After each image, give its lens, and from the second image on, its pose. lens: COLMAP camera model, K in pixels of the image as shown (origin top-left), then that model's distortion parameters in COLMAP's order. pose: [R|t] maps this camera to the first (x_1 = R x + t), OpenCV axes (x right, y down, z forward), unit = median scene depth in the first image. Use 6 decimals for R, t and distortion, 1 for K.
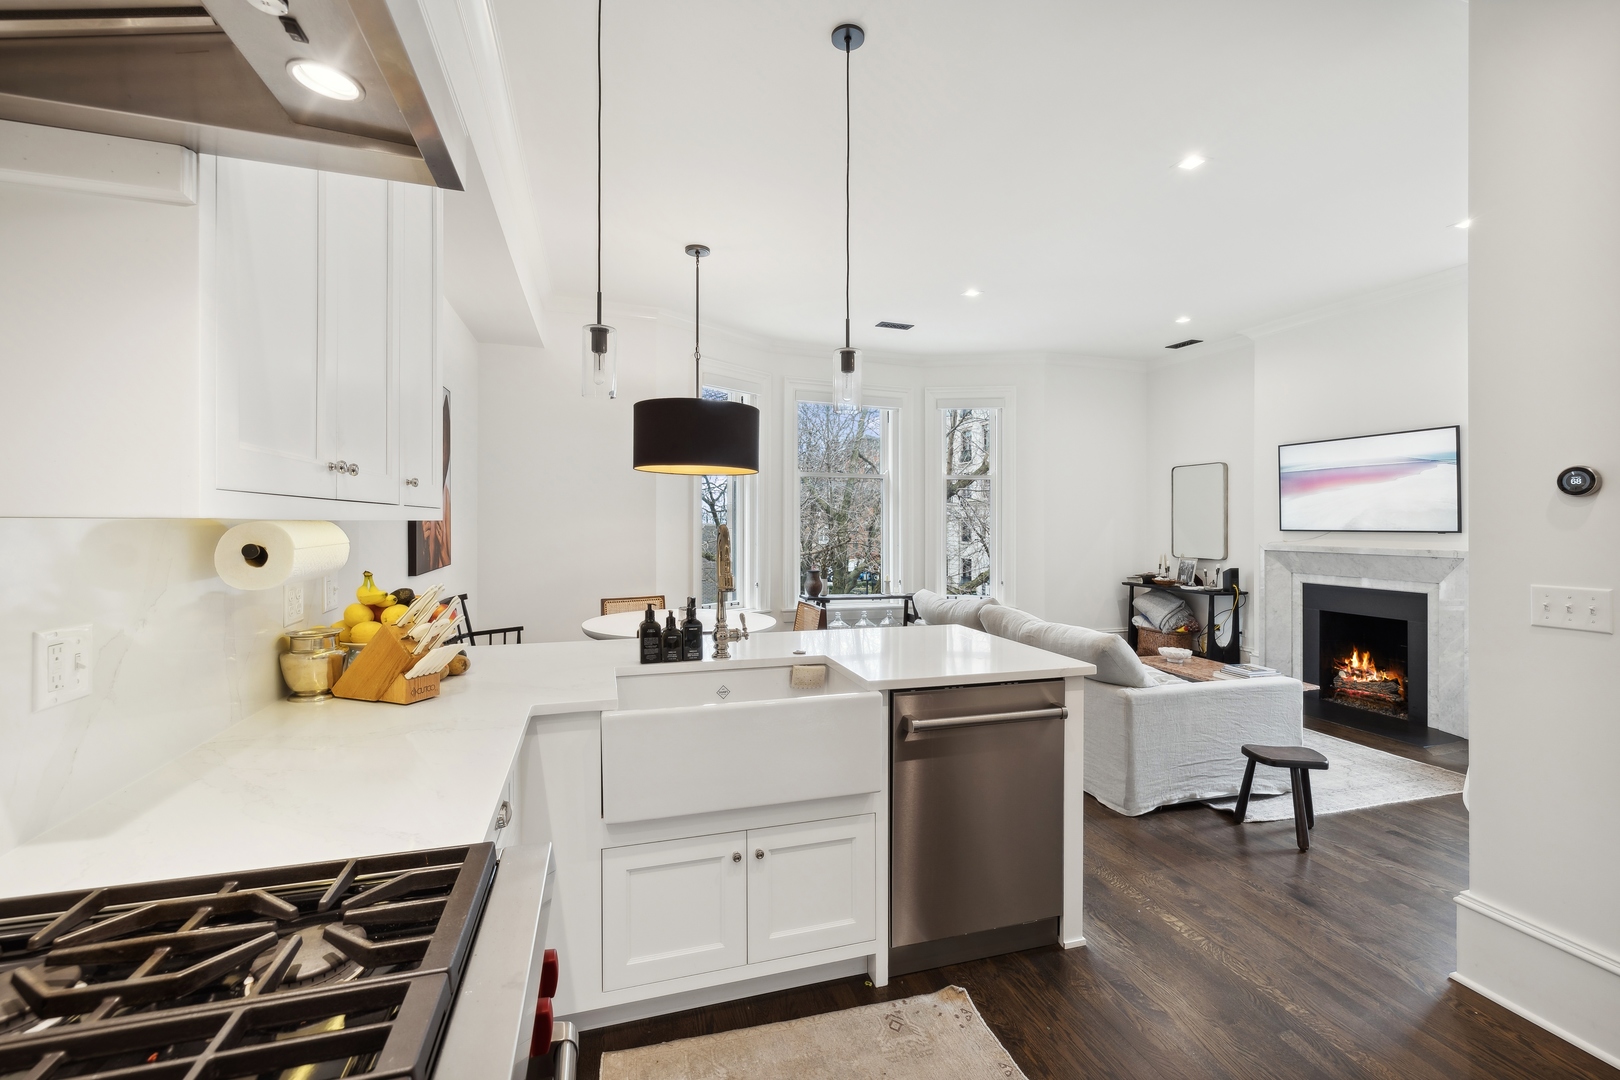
lens RADIAL K [[693.7, 0, 806.9], [0, 693.7, 511.8], [0, 0, 1]] dist [0.000540, 0.000235]
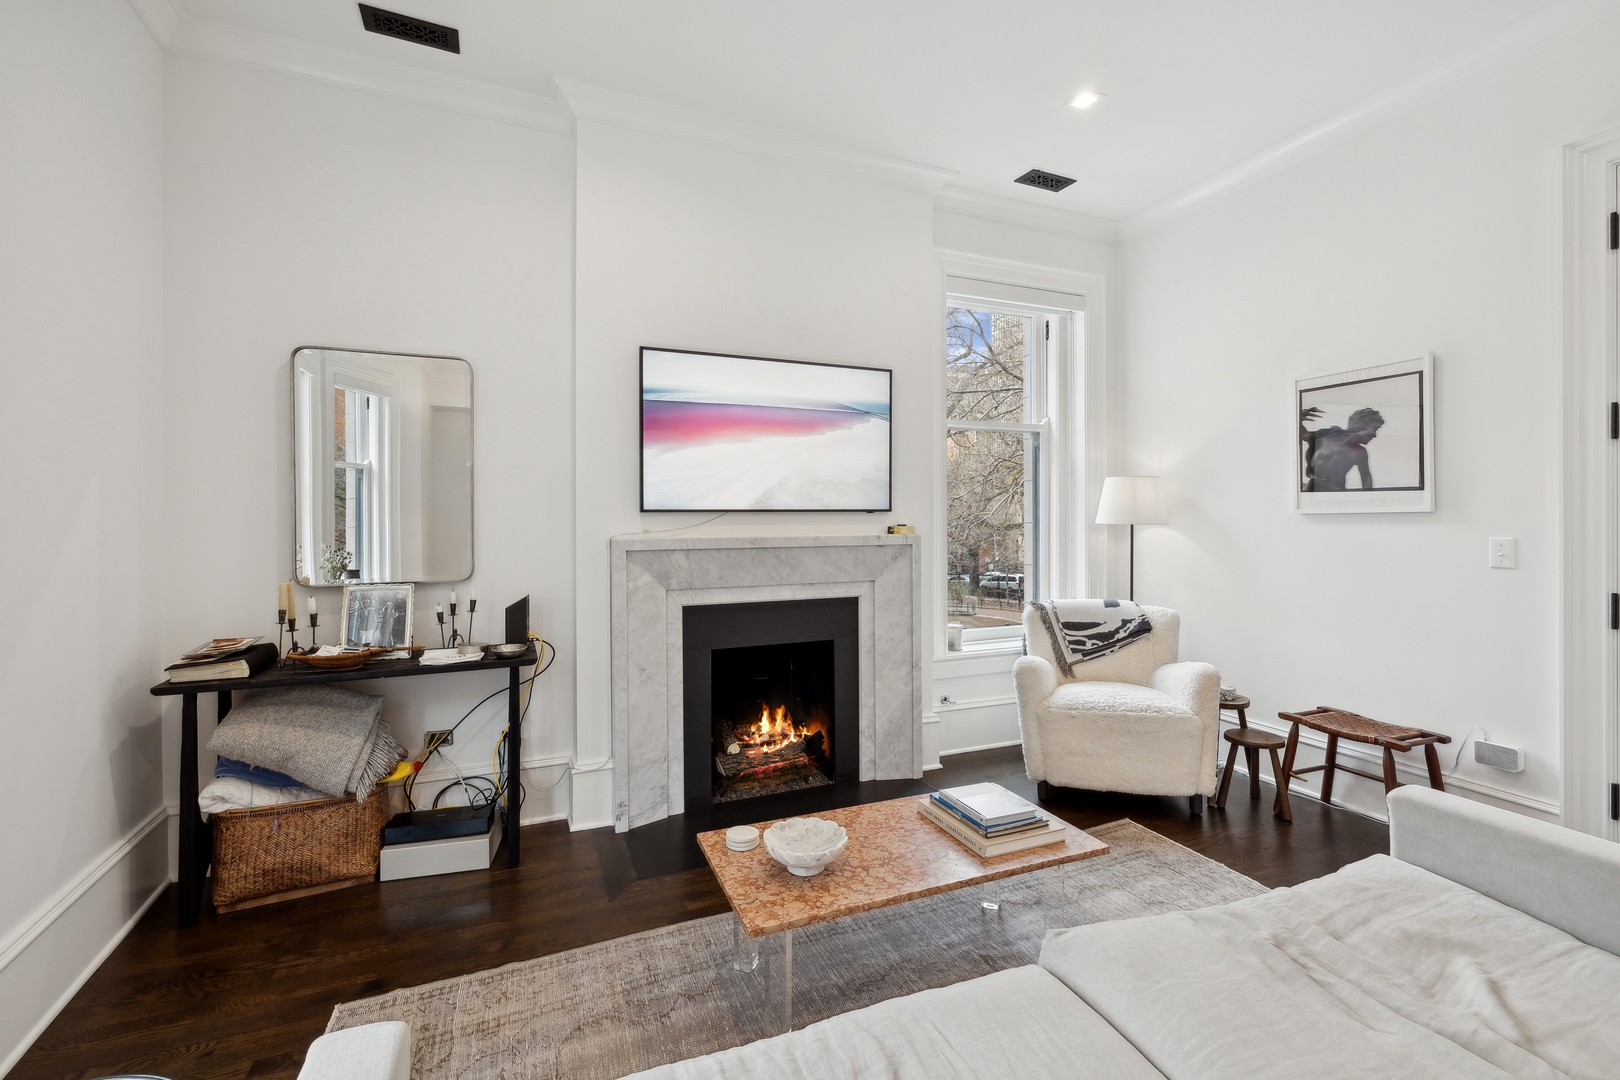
lens RADIAL K [[687.8, 0, 802.1], [0, 687.8, 523.9], [0, 0, 1]] dist [-0.002194, 0.000551]
pose [[-0.111685, -0.009897, 0.993694, 0.173923], [-0.011845, 0.999893, 0.008627, 0.033007], [-0.993673, -0.010807, -0.111791, 1.013755]]
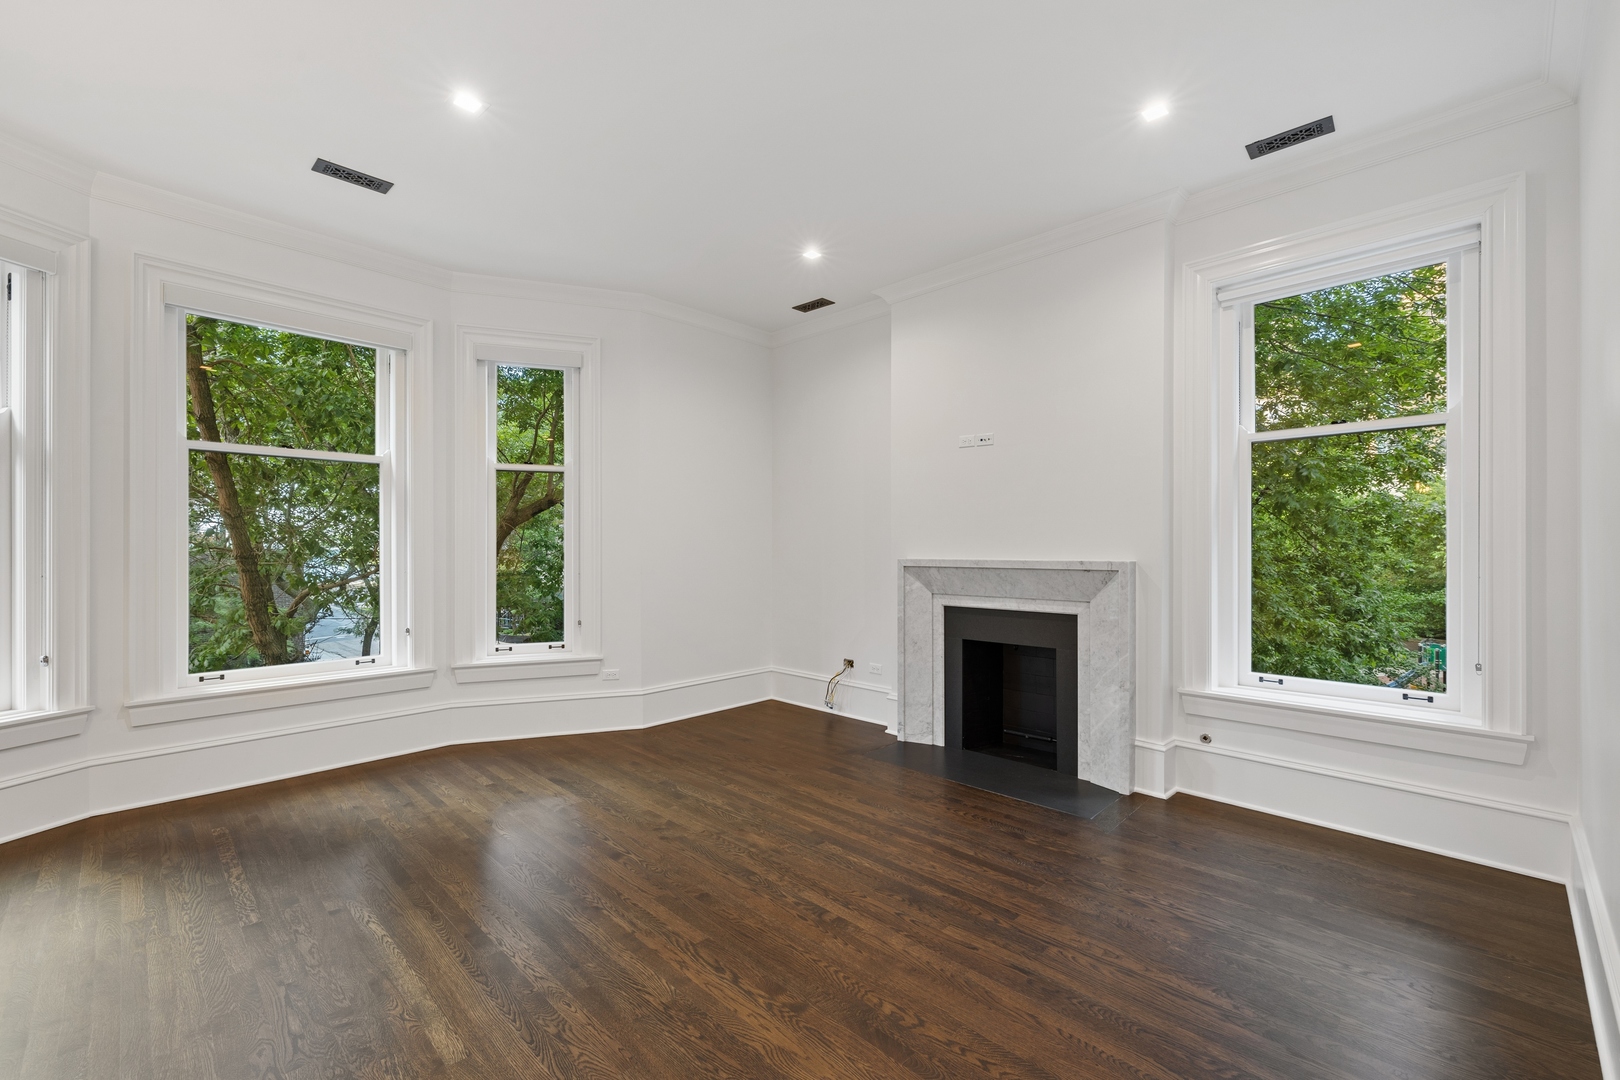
lens RADIAL K [[690.8, 0, 810.0], [0, 690.8, 540.0], [0, 0, 1]] dist [-0.000624, -0.000494]
pose [[0.881656, -0.005565, 0.471860, 0.211567], [0.002485, 0.999971, 0.007151, 0.021218], [-0.471887, -0.005132, 0.881644, 0.387634]]
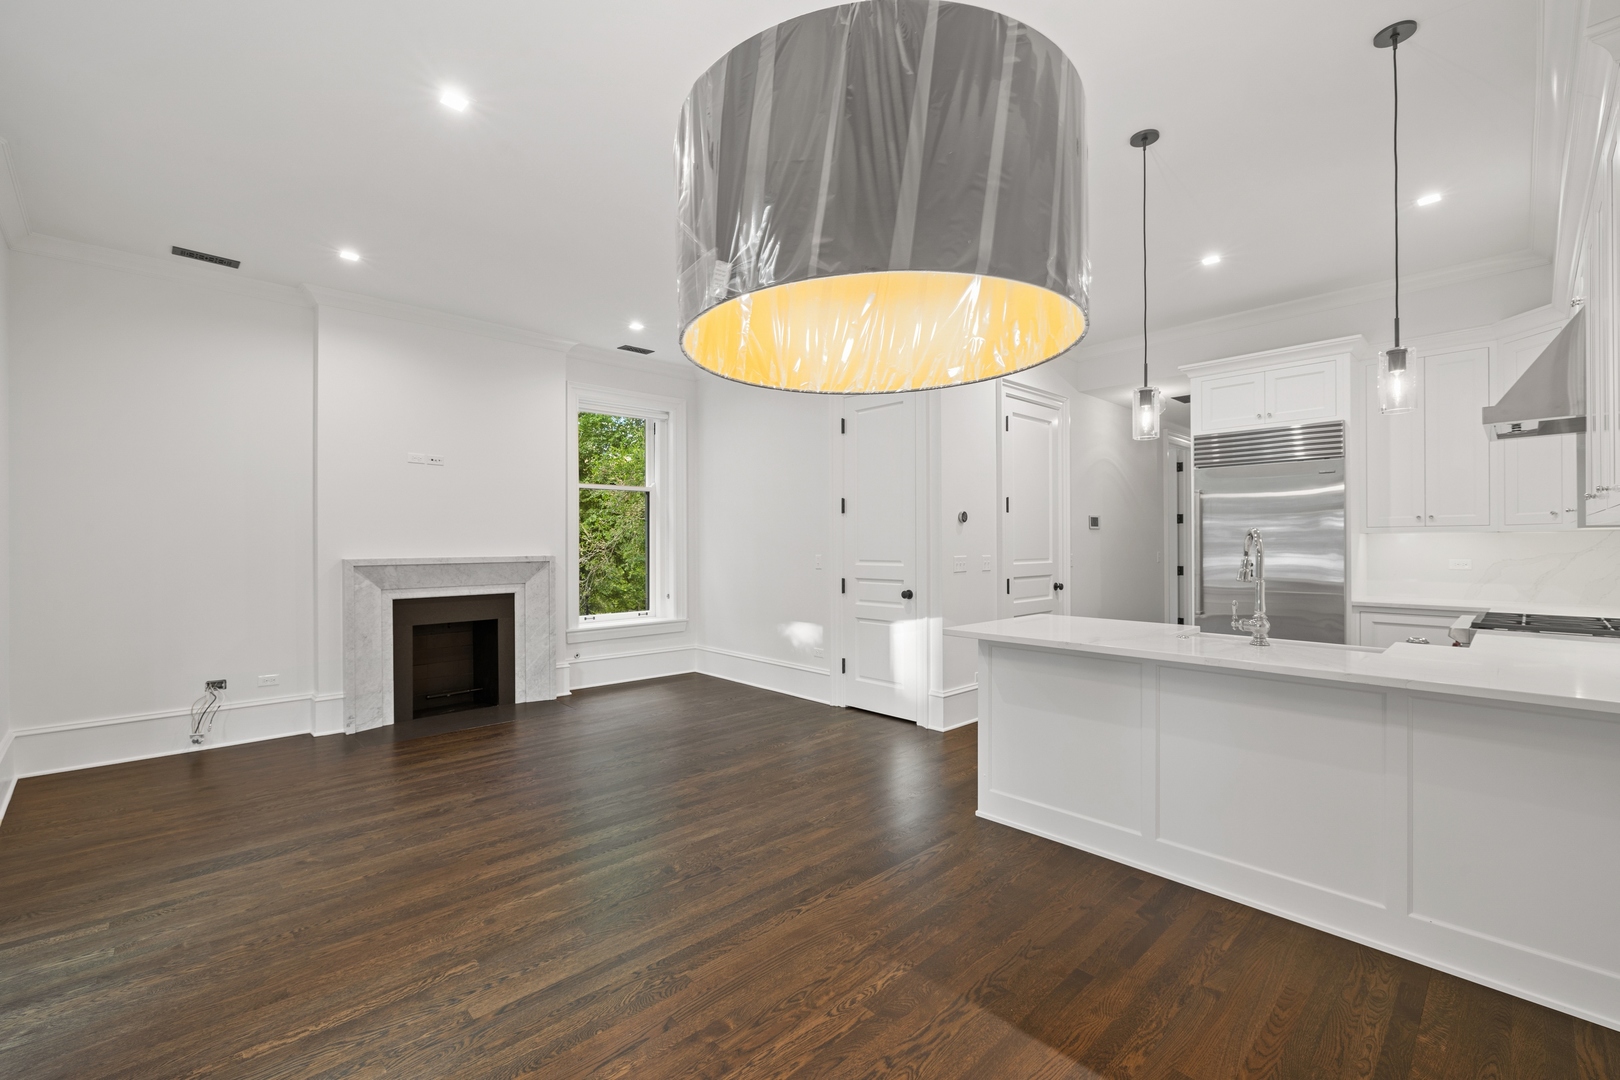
lens RADIAL K [[690.8, 0, 810.0], [0, 690.8, 540.0], [0, 0, 1]] dist [-0.000624, -0.000494]
pose [[-0.453017, -0.002339, 0.891499, -0.352167], [-0.011329, 0.999931, -0.003133, 0.022075], [-0.891430, -0.011519, -0.453012, 0.967541]]
